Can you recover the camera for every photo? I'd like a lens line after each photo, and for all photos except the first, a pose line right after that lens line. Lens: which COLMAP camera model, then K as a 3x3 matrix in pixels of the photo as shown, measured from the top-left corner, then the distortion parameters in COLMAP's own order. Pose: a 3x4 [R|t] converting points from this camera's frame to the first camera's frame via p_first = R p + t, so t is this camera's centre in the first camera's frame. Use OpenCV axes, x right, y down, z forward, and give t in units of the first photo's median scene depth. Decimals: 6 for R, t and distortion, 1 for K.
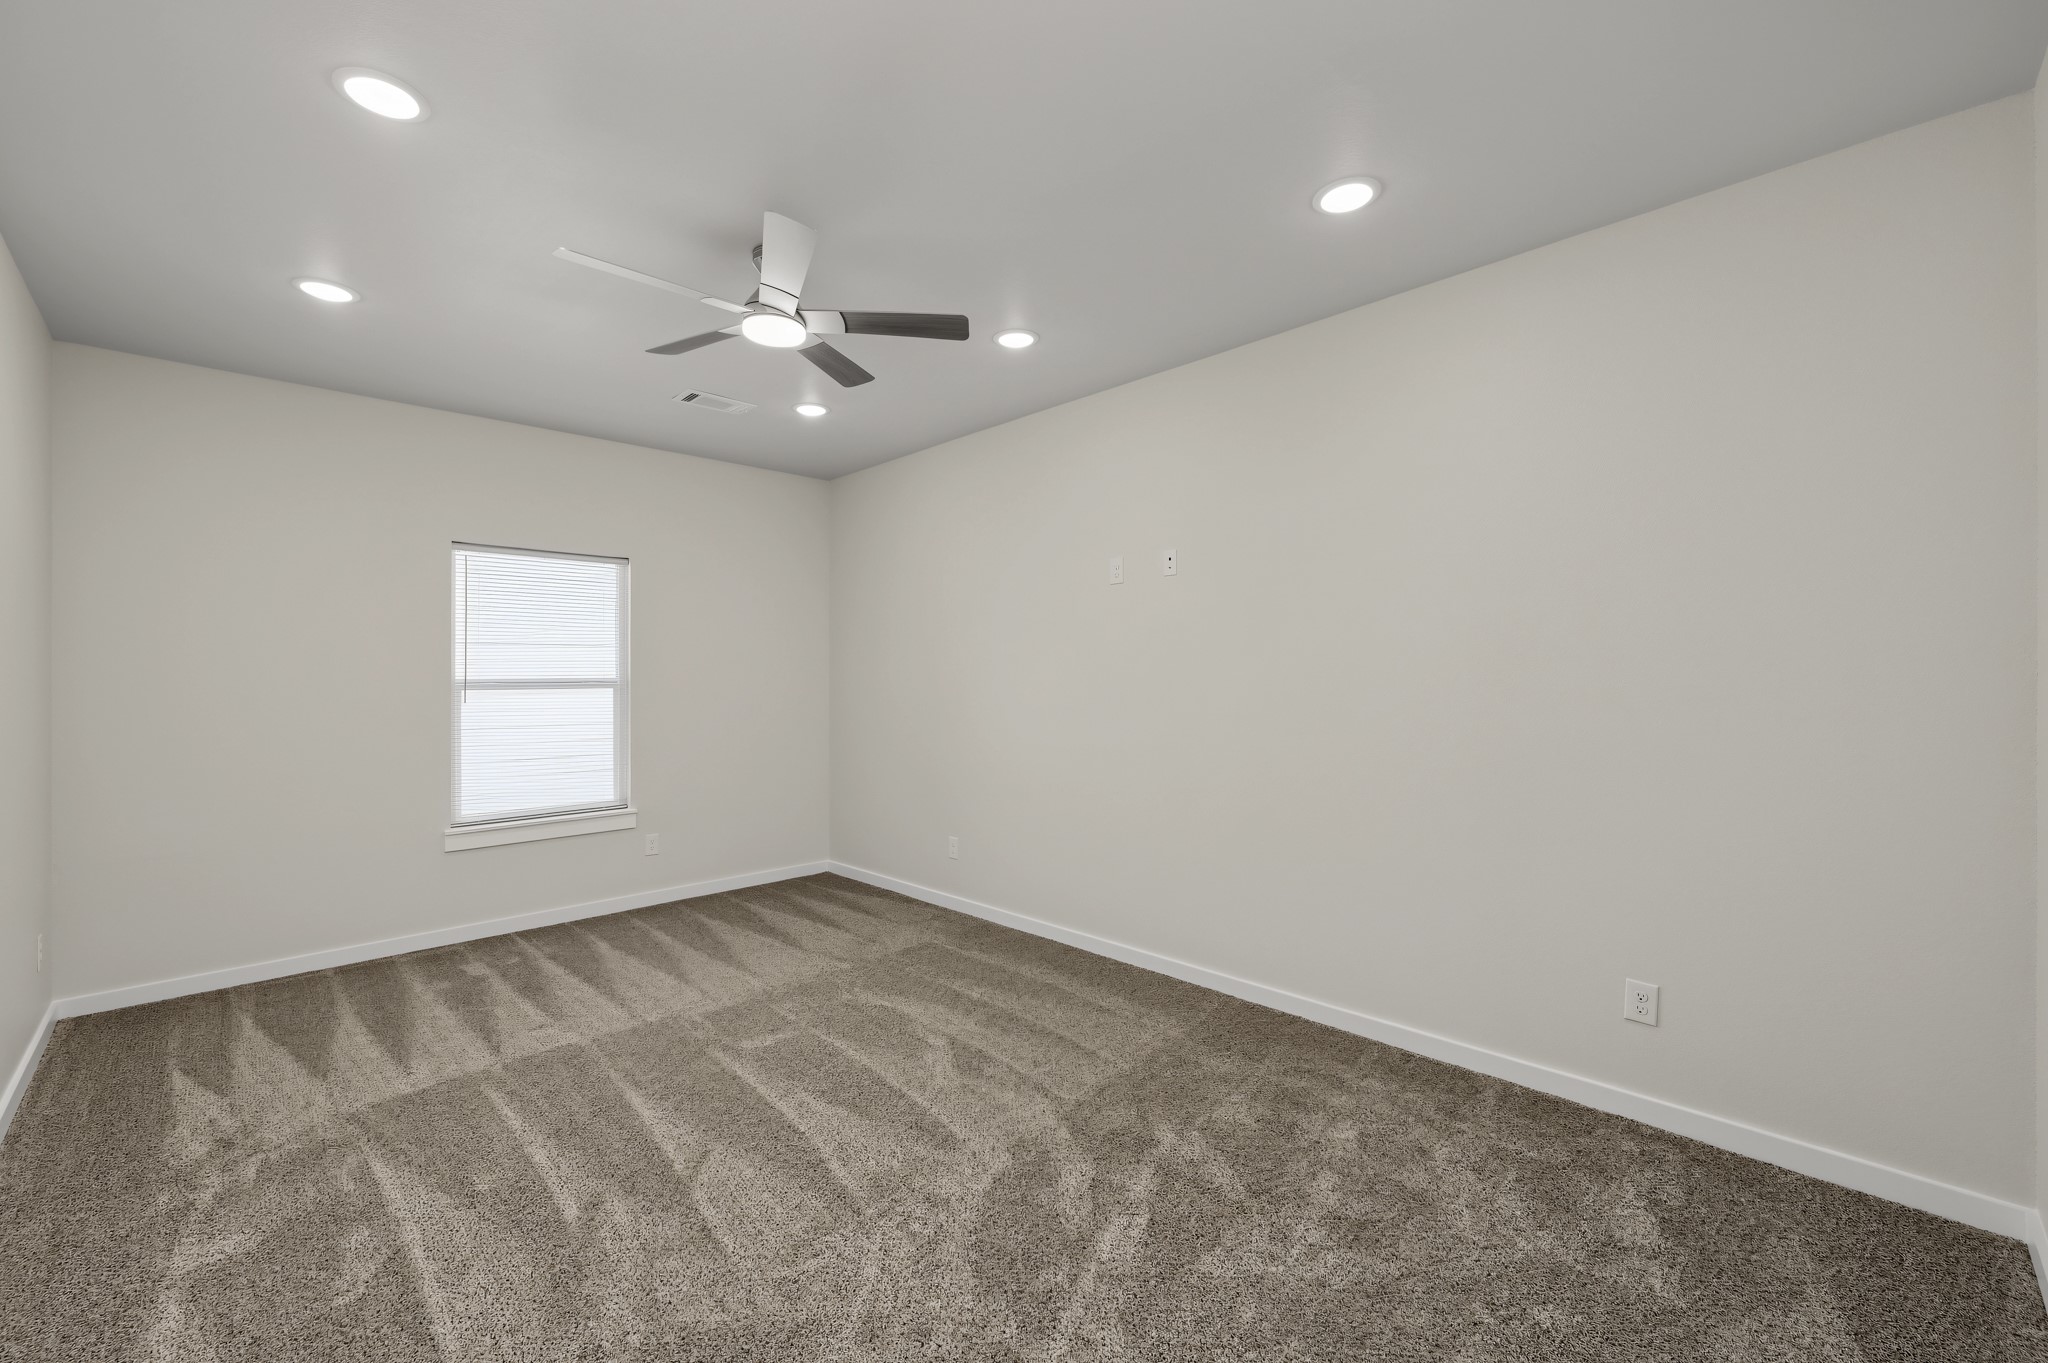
lens RADIAL K [[821.2, 0, 1026.4], [0, 821.2, 682.2], [0, 0, 1]] dist [0.018642, -0.000514]
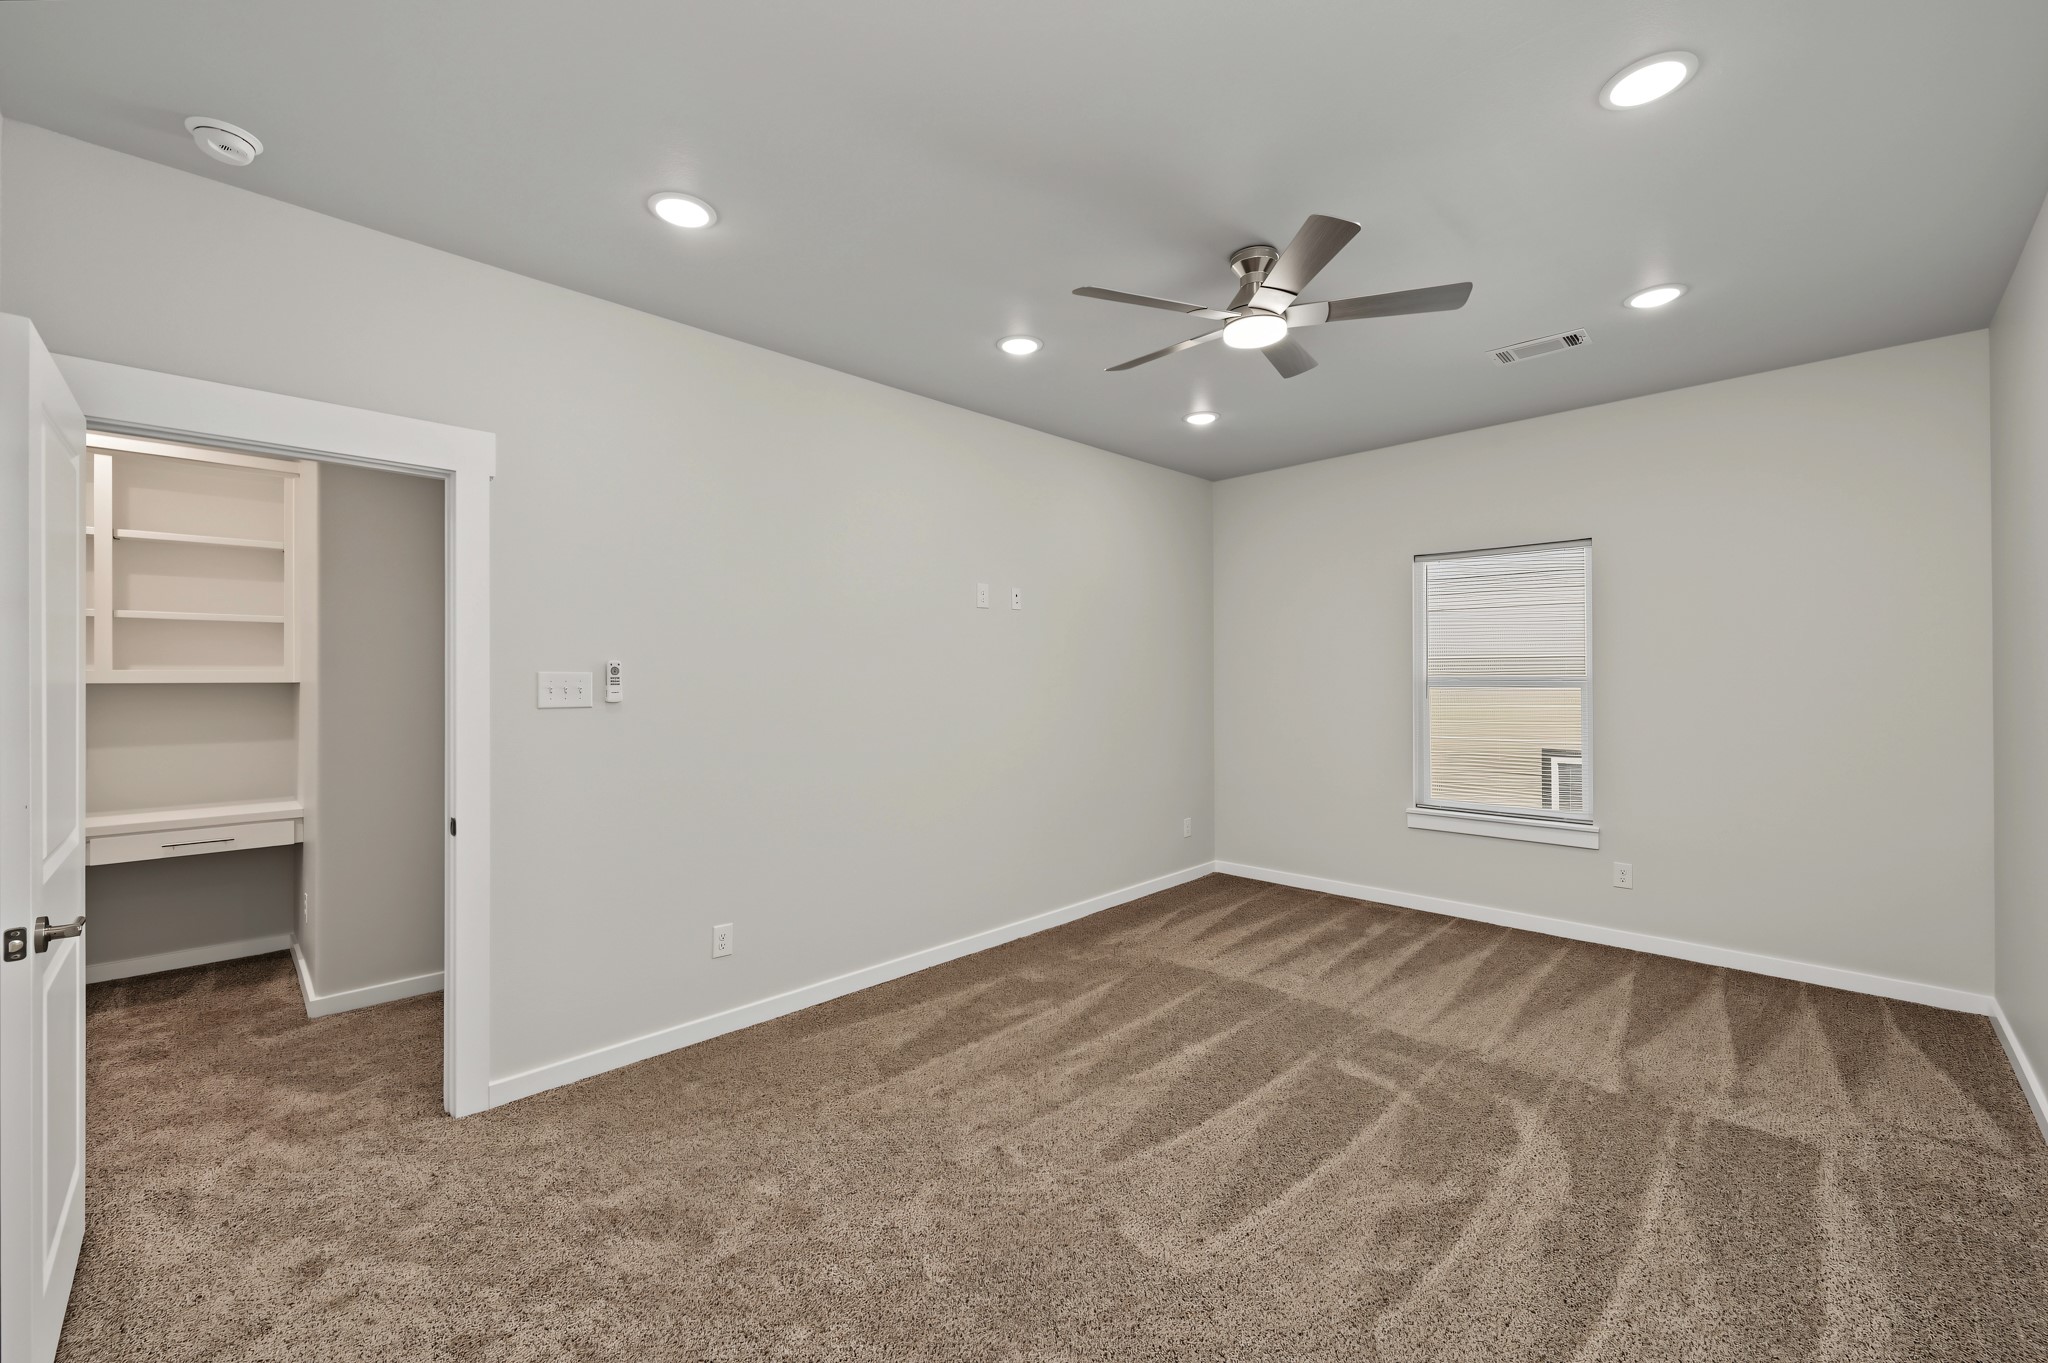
lens RADIAL K [[821.2, 0, 1021.6], [0, 821.2, 674.2], [0, 0, 1]] dist [0.018642, -0.000514]
pose [[0.008101, -0.003491, -0.999961, 0.599378], [0.007444, 0.999966, -0.003431, -0.011234], [0.999939, -0.007416, 0.008127, 0.609484]]
